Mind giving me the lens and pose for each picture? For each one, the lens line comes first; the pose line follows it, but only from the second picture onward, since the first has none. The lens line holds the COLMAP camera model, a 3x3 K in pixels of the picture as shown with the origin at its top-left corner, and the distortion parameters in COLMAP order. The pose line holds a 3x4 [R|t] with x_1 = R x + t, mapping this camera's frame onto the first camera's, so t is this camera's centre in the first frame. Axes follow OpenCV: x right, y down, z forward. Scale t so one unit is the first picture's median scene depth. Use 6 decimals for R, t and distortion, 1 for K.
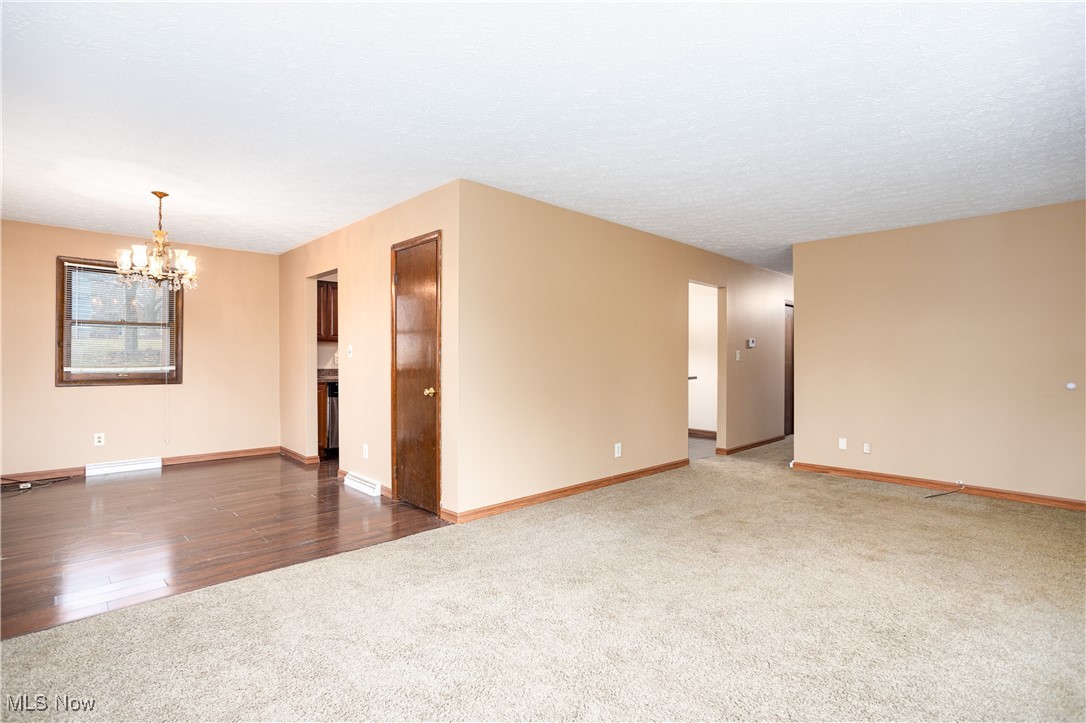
lens RADIAL K [[531.6, 0, 545.7], [0, 531.6, 358.0], [0, 0, 1]] dist [0.000062, 0.000957]
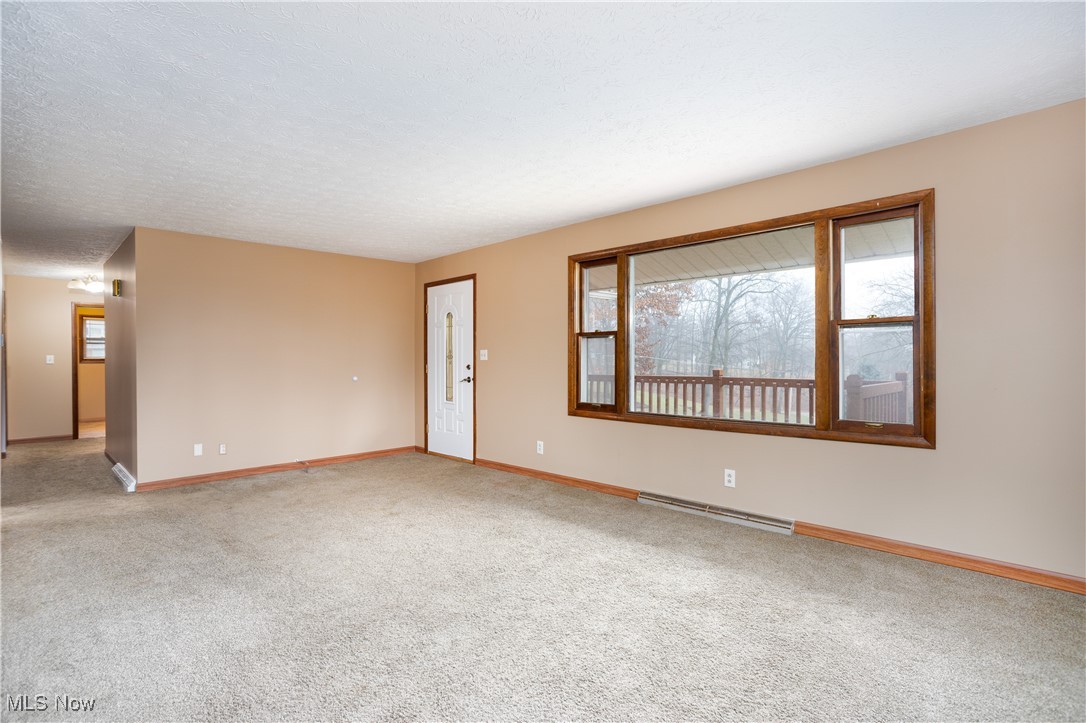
lens RADIAL K [[531.6, 0, 545.7], [0, 531.6, 358.0], [0, 0, 1]] dist [0.000062, 0.000957]
pose [[-0.003475, -0.000036, 0.999994, -0.556730], [0.004045, 0.999992, 0.000050, -0.003283], [-0.999986, 0.004045, -0.003475, 0.510395]]
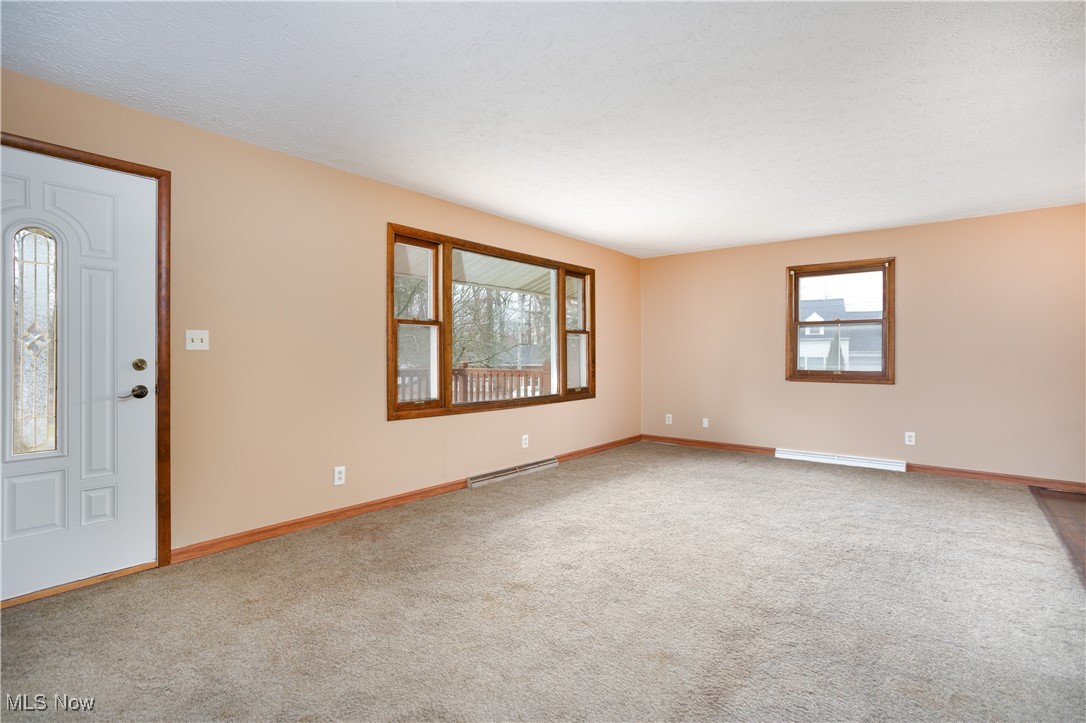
lens RADIAL K [[531.6, 0, 545.7], [0, 531.6, 358.0], [0, 0, 1]] dist [0.000062, 0.000957]
pose [[-0.995927, 0.001154, -0.090159, 0.537384], [0.000891, 0.999995, 0.002959, 0.012163], [0.090162, 0.002867, -0.995923, 1.517633]]
